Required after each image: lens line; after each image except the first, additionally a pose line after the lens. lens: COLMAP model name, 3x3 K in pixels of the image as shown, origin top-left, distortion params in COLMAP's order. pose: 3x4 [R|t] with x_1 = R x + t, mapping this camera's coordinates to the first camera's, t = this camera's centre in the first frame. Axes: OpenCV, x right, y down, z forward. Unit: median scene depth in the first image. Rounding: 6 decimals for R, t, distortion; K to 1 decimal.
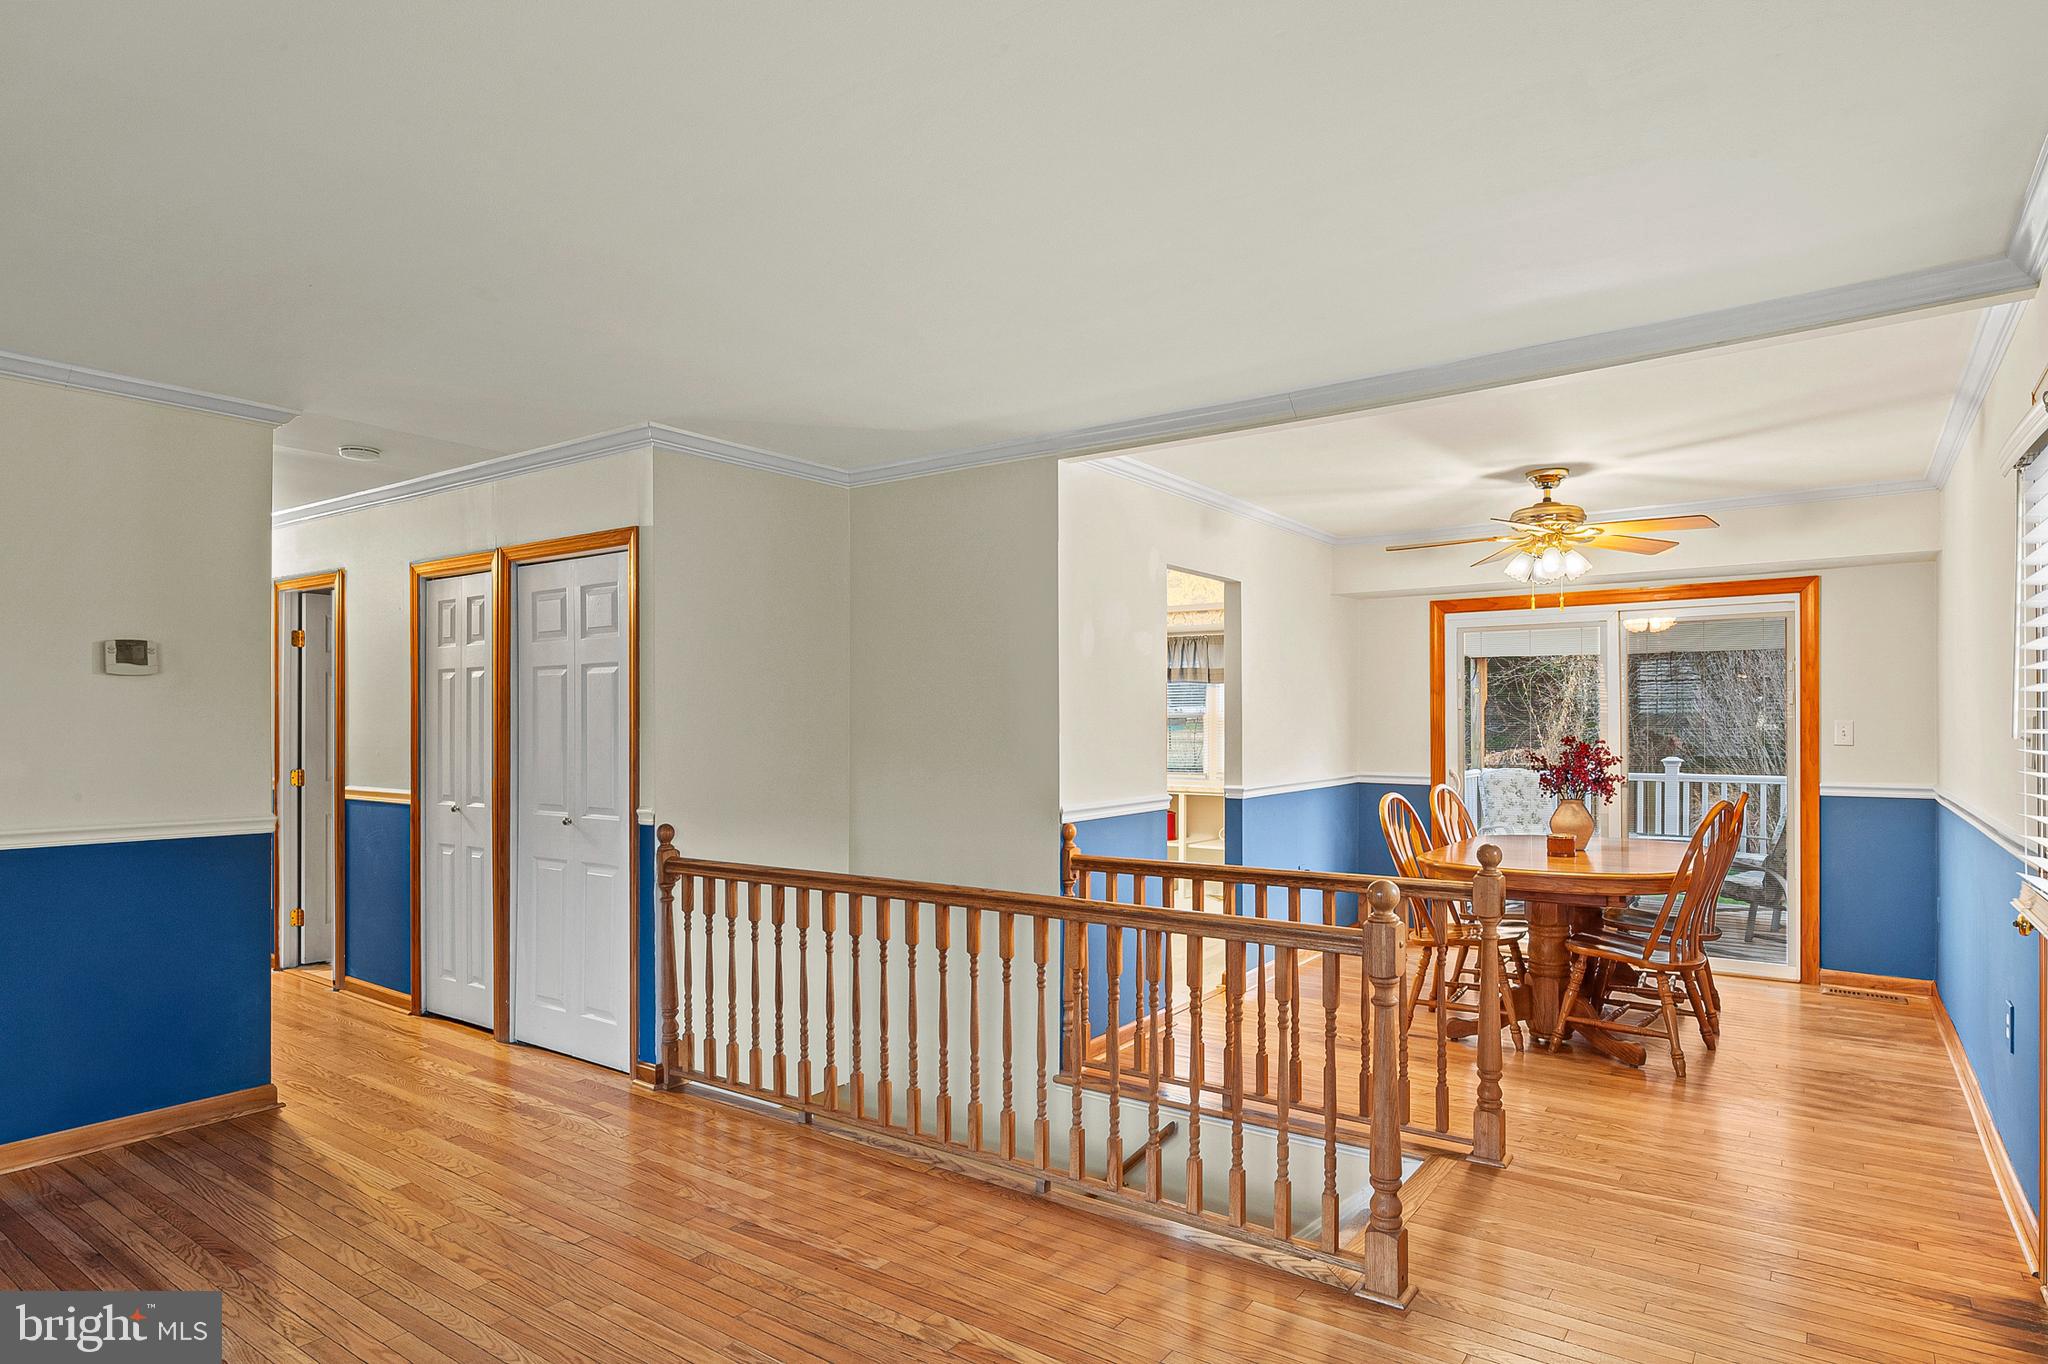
lens RADIAL K [[1130.7, 0, 1019.5], [0, 1130.7, 719.4], [0, 0, 1]] dist [-0.000548, -0.000787]
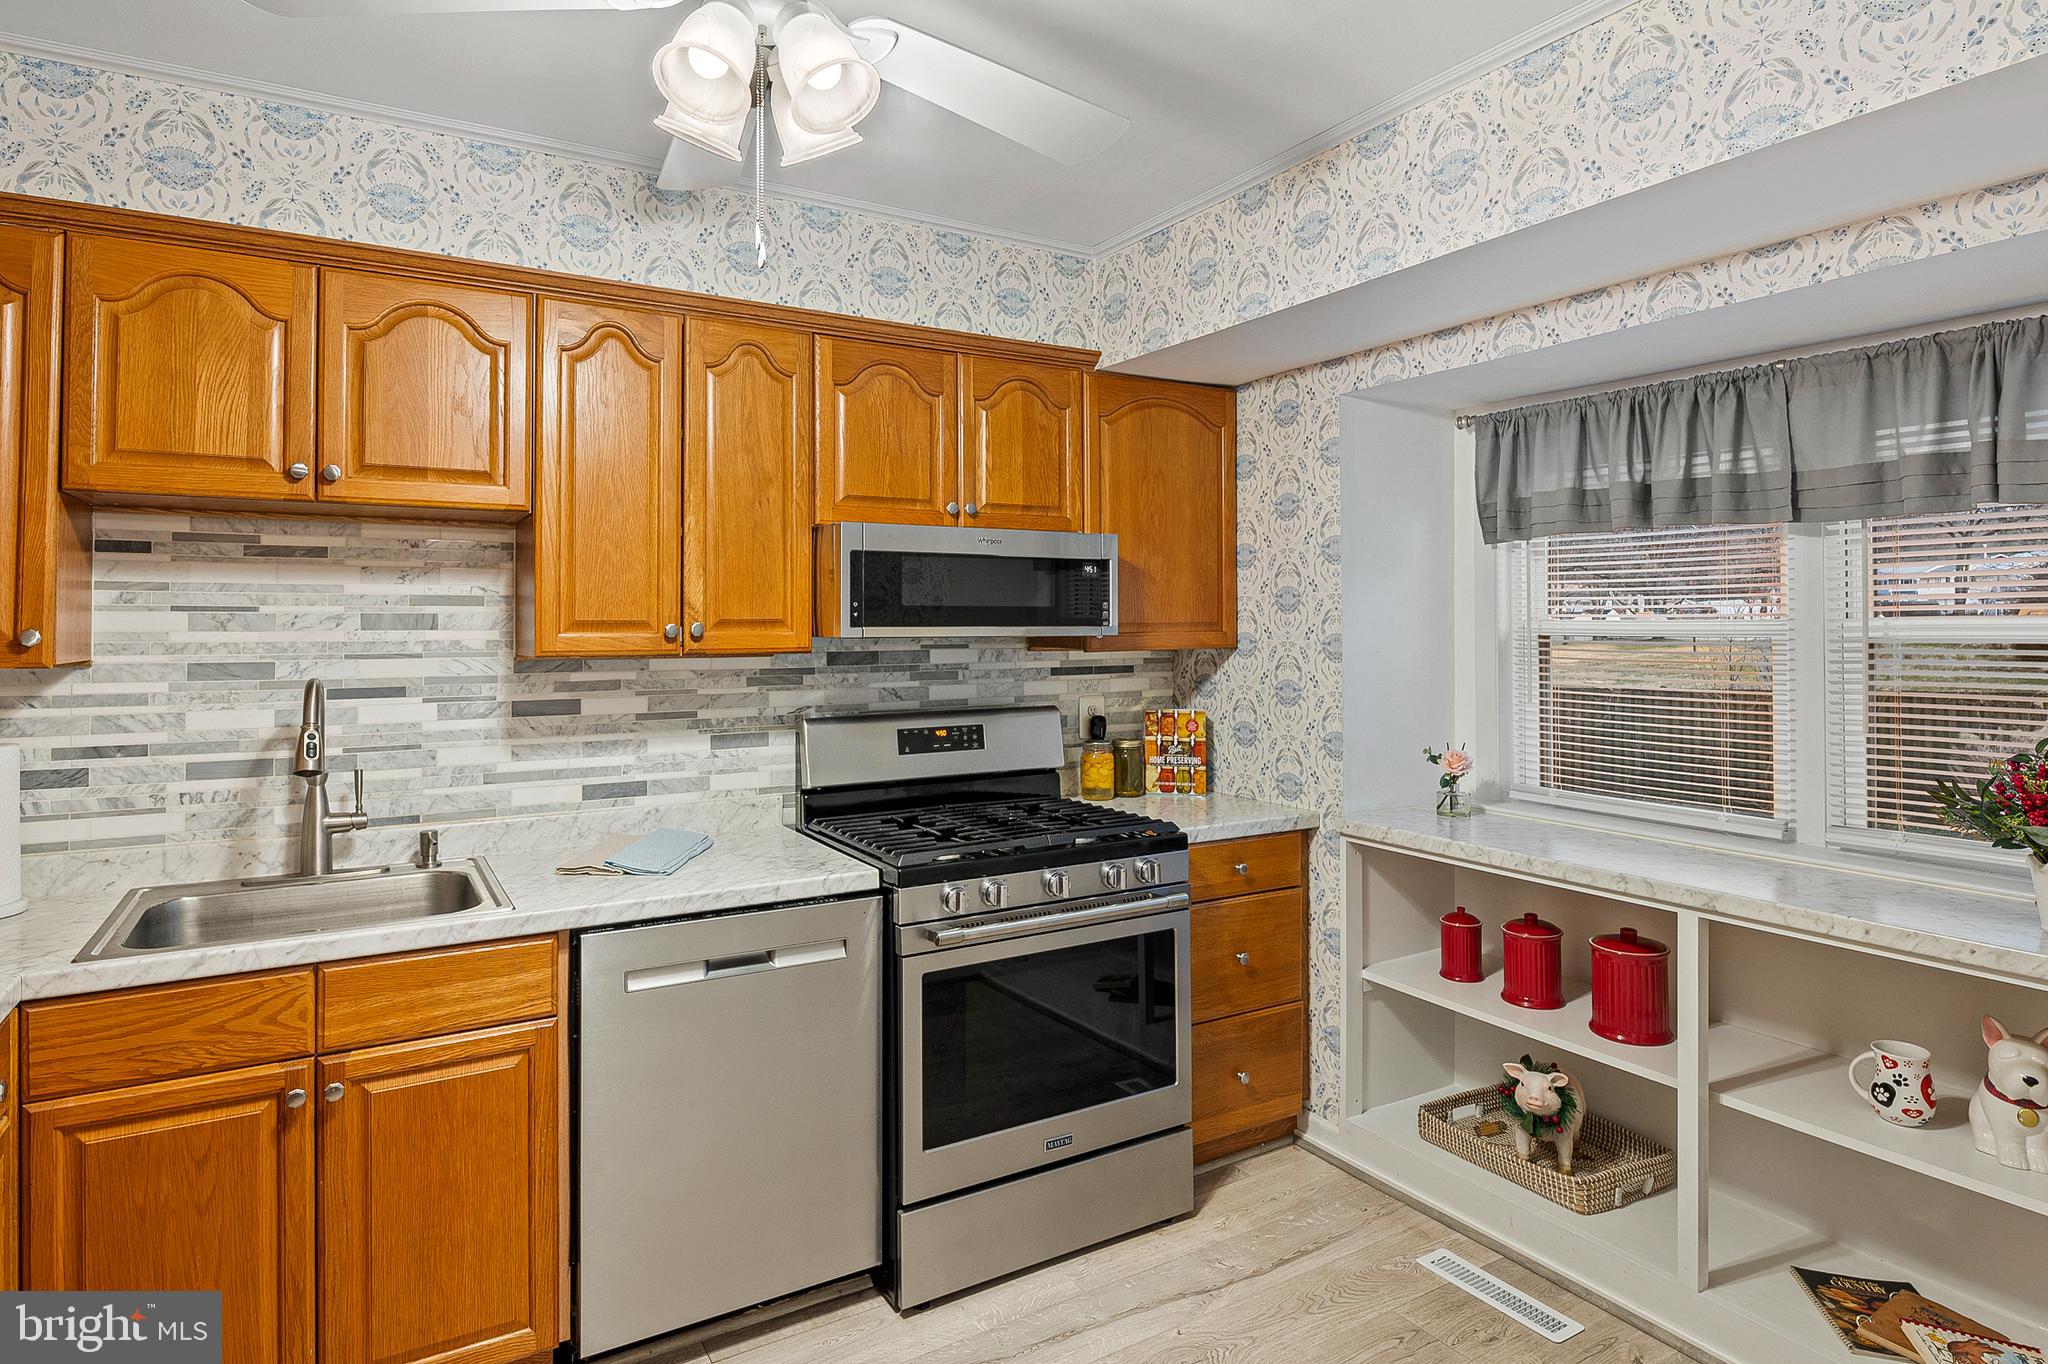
lens RADIAL K [[1134.5, 0, 1019.2], [0, 1134.5, 616.2], [0, 0, 1]] dist [0.000335, 0.000057]
pose [[0.917259, -0.003166, -0.398280, 0.140469], [0.002702, 0.999995, -0.001727, -0.010947], [0.398283, 0.000508, 0.917262, 0.911789]]
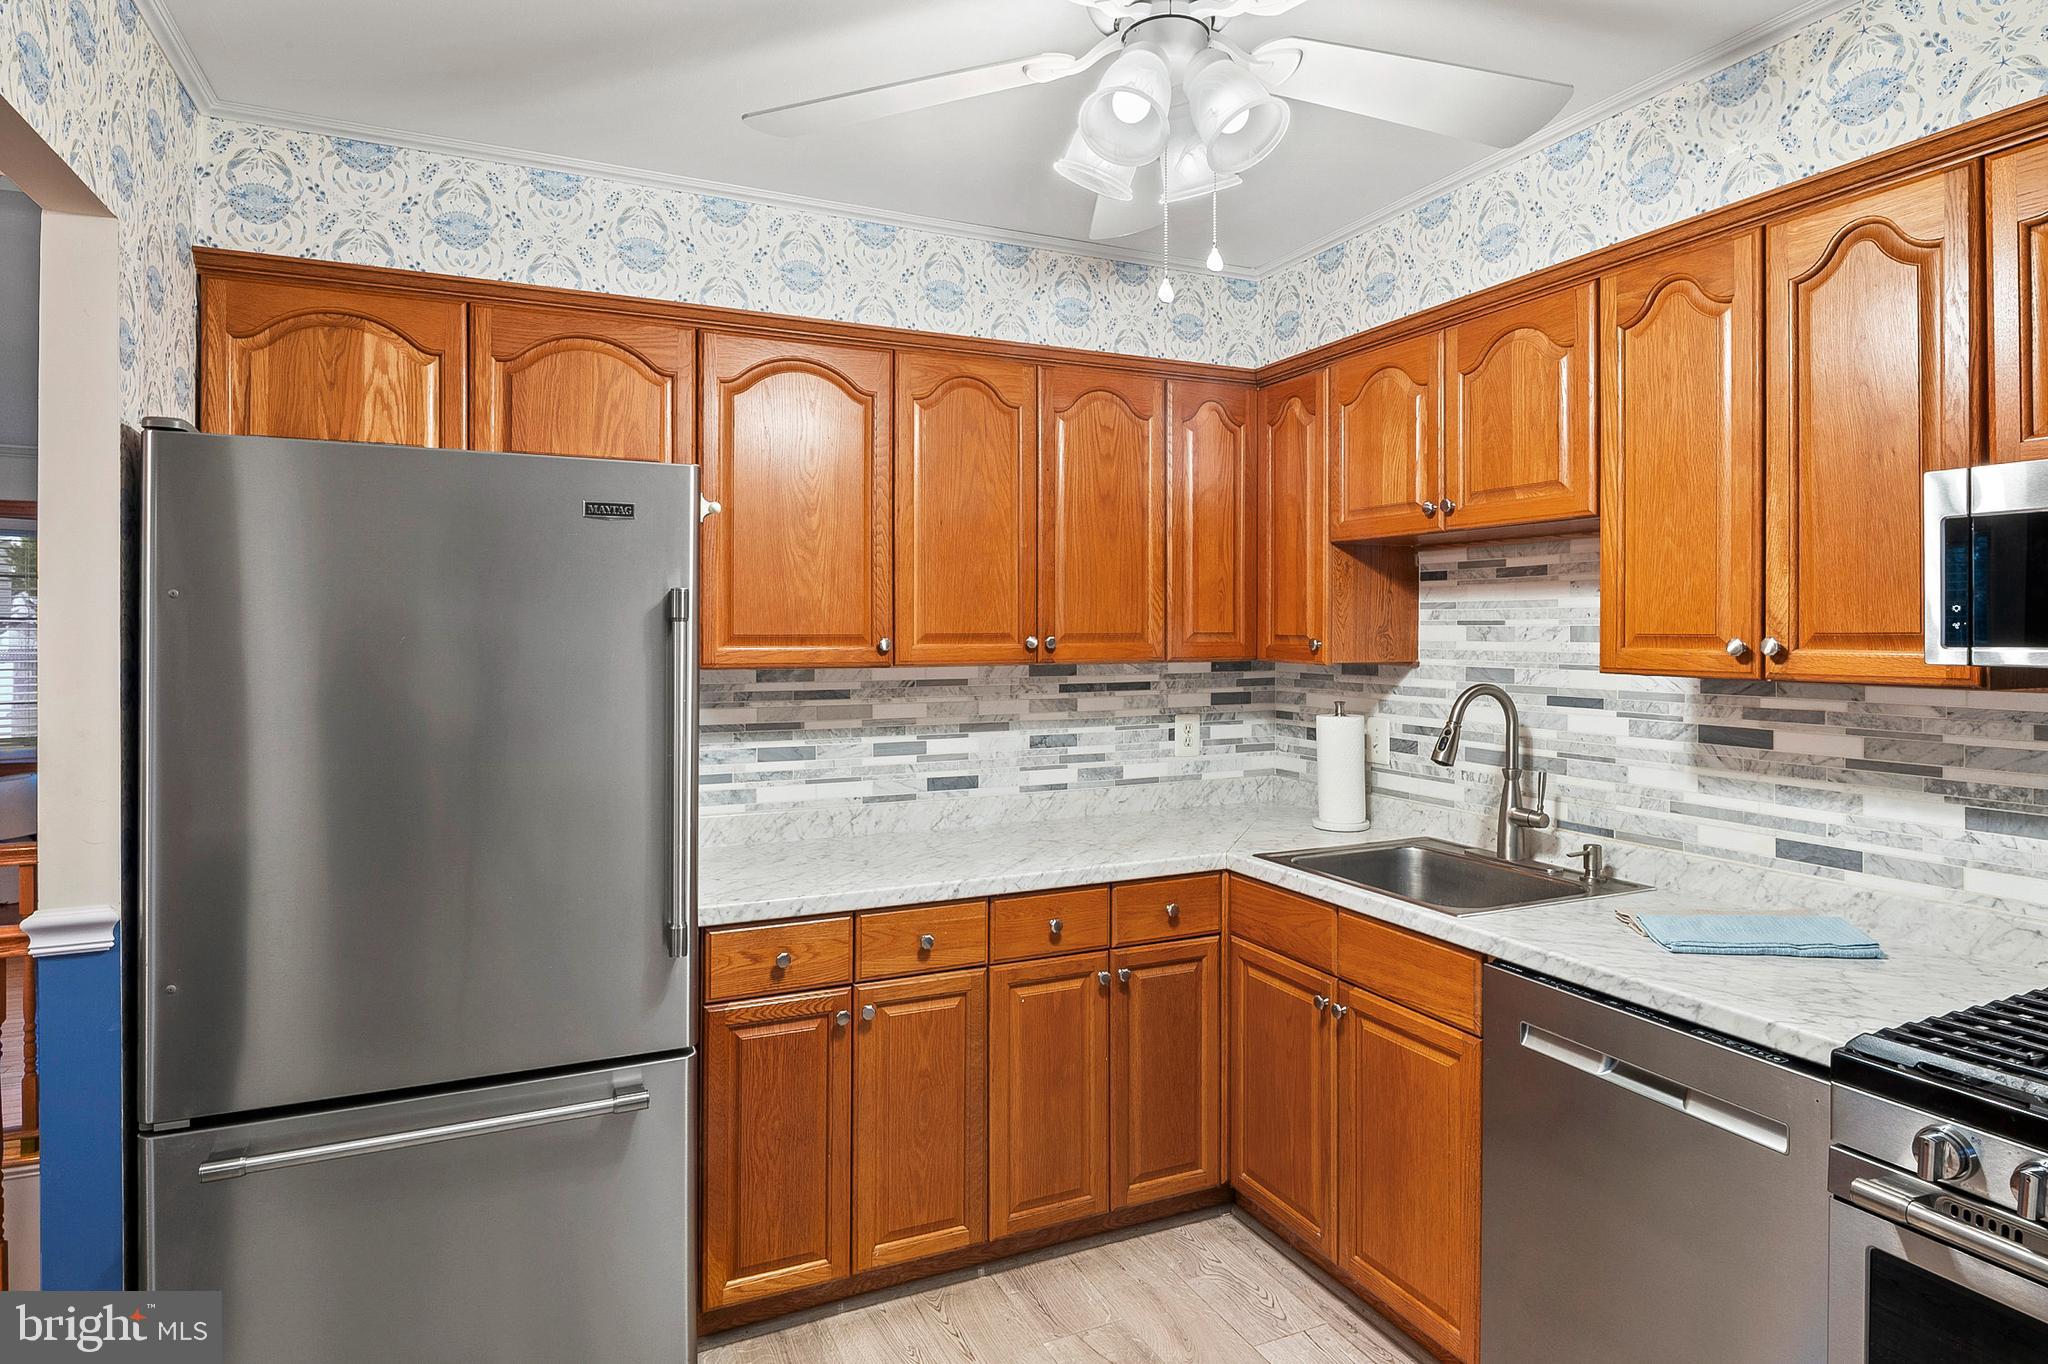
lens RADIAL K [[1121.2, 0, 1008.3], [0, 1121.2, 632.4], [0, 0, 1]] dist [-0.002159, -0.000879]
pose [[-0.499529, 0.002877, -0.866293, 0.237487], [0.004930, 0.999988, 0.000478, -0.012125], [0.866283, -0.004032, -0.499537, 1.235360]]
